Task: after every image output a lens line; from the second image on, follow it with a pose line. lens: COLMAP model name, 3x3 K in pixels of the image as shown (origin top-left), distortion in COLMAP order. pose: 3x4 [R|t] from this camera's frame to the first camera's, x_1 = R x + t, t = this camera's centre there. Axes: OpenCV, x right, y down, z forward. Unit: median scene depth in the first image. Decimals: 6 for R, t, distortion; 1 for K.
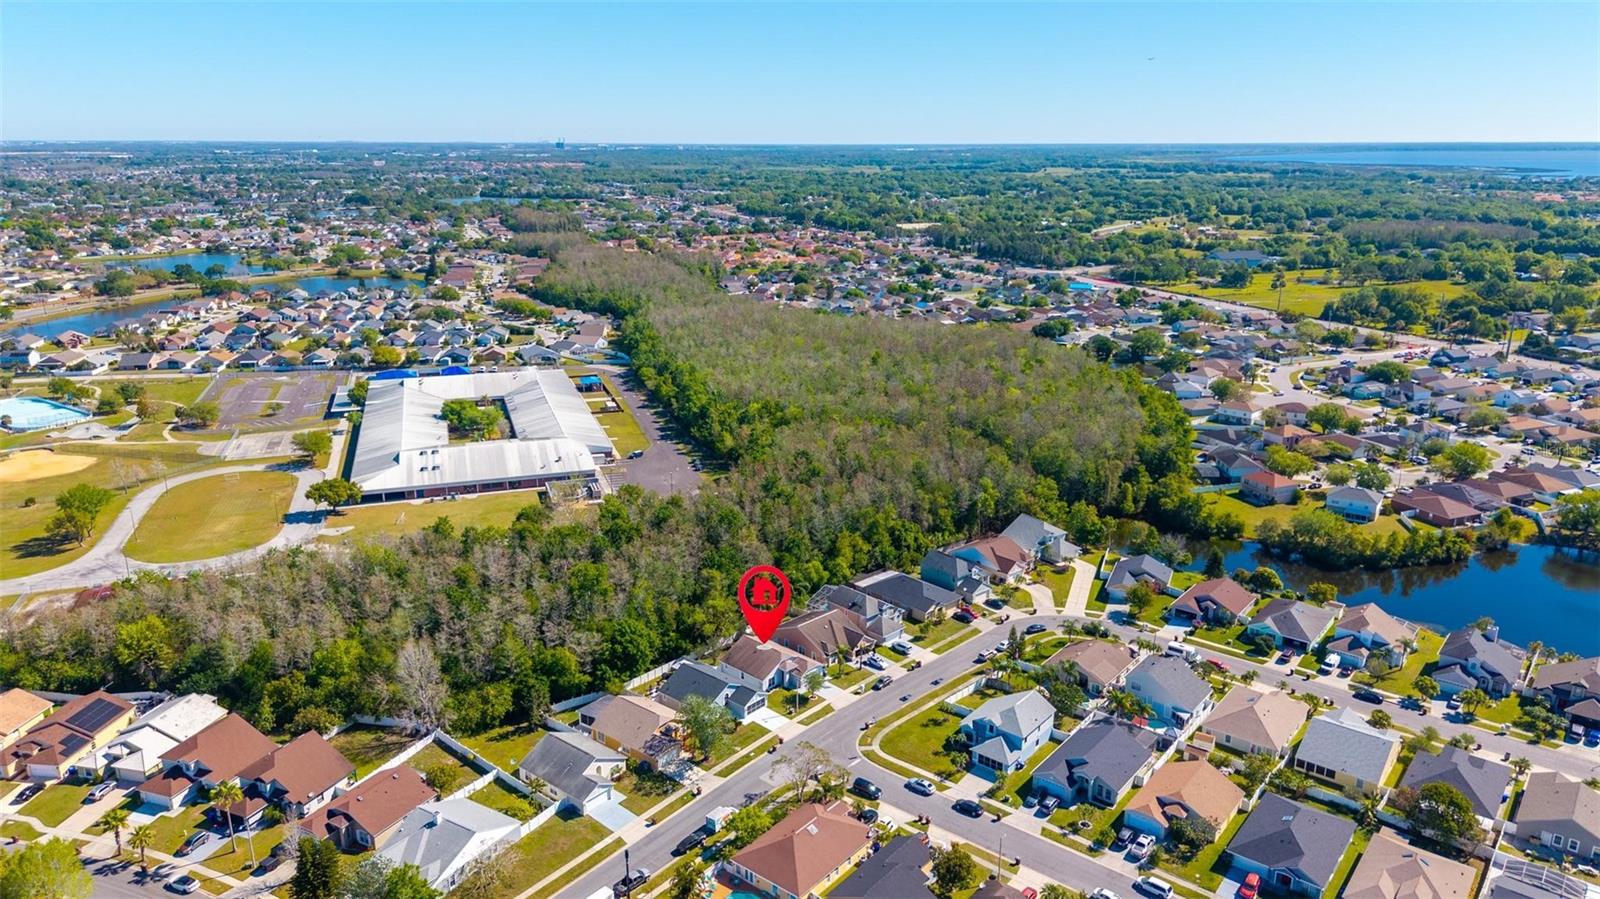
lens RADIAL K [[1063.6, 0, 804.3], [0, 1063.6, 475.3], [0, 0, 1]] dist [0.064615, -0.062735]
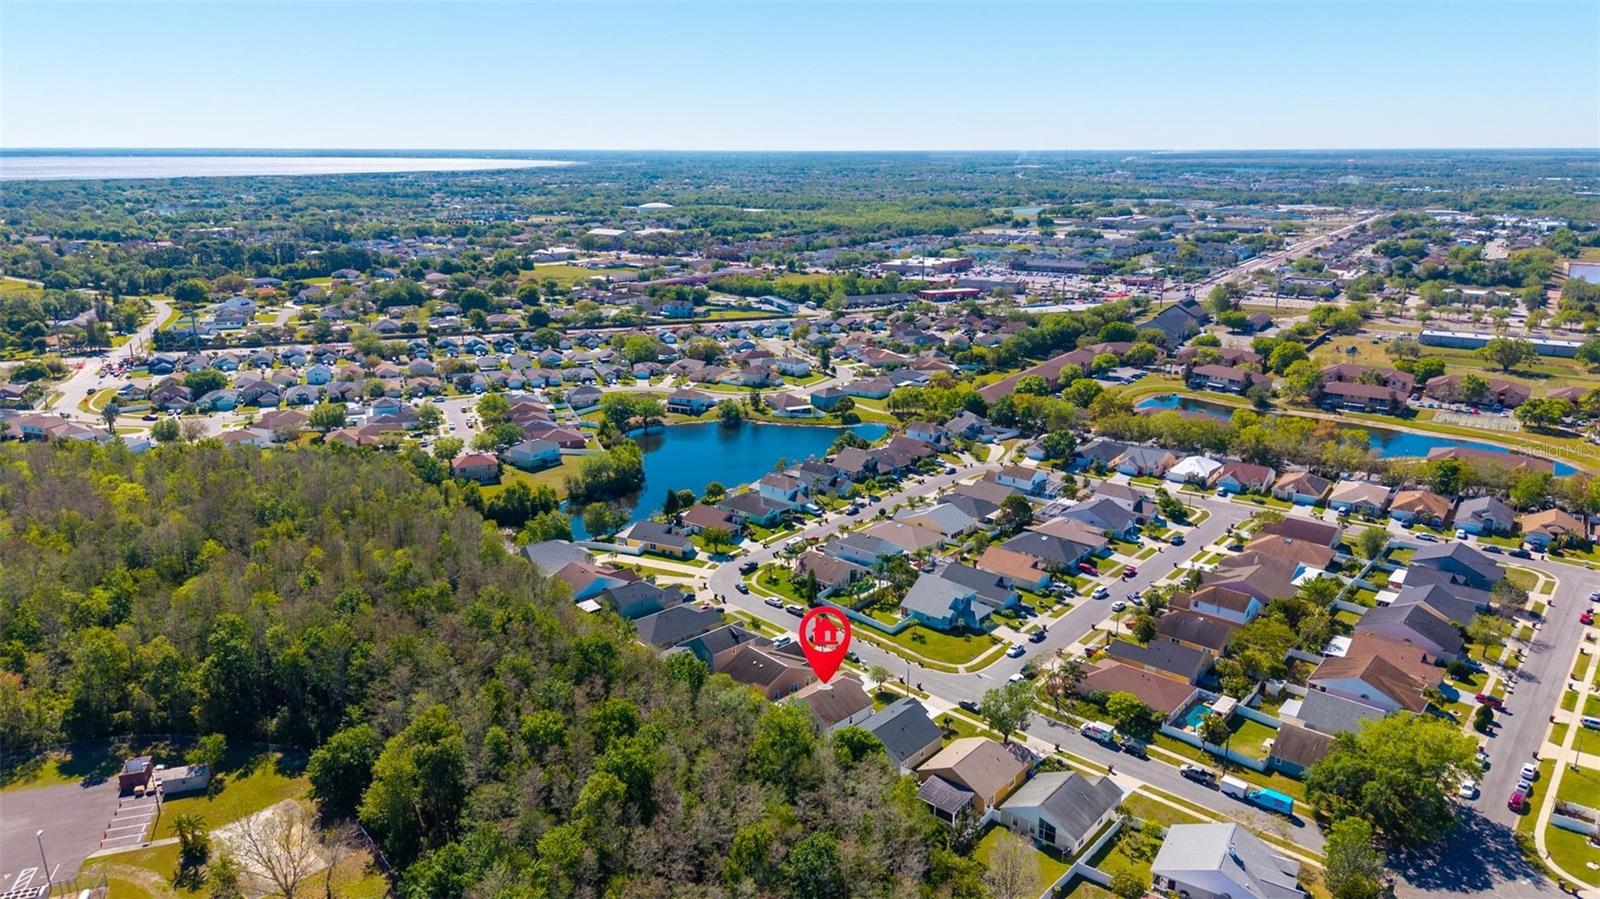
lens RADIAL K [[1063.6, 0, 789.5], [0, 1063.6, 439.4], [0, 0, 1]] dist [0.064615, -0.062735]
pose [[0.029358, -0.266663, 0.963343, -0.726936], [0.298382, 0.922155, 0.246168, -0.231075], [-0.953995, 0.280217, 0.106640, 0.716364]]
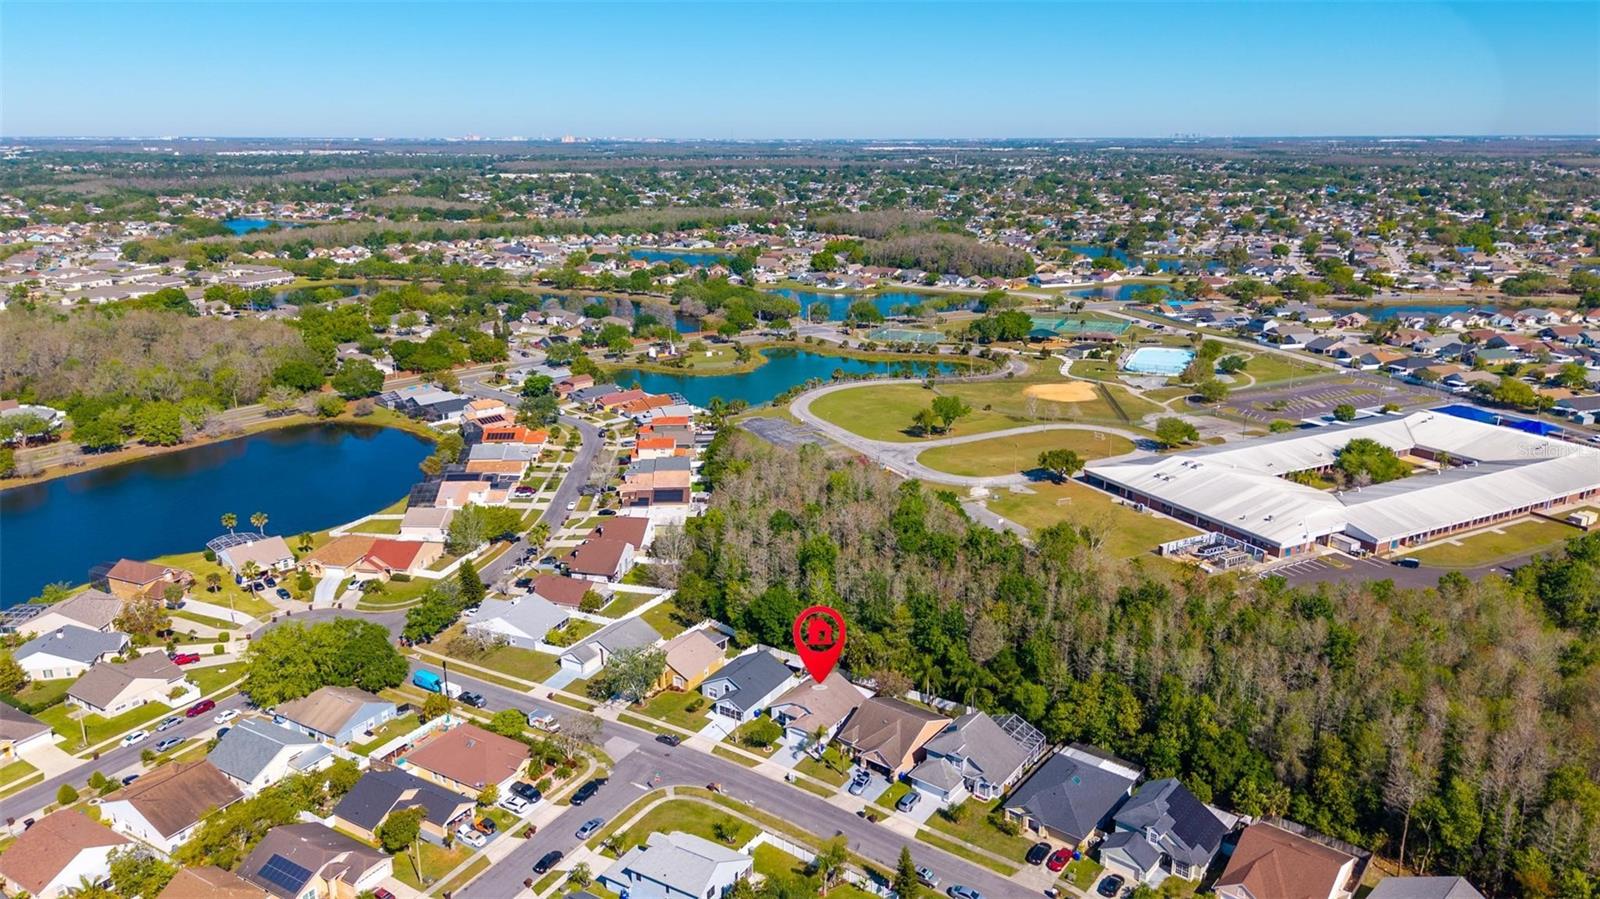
lens RADIAL K [[1063.6, 0, 799.5], [0, 1063.6, 461.6], [0, 0, 1]] dist [0.064615, -0.062735]
pose [[0.154424, 0.285463, -0.945867, 0.630215], [-0.291430, 0.927916, 0.232466, -0.185462], [0.944045, 0.239756, 0.226485, 0.602639]]
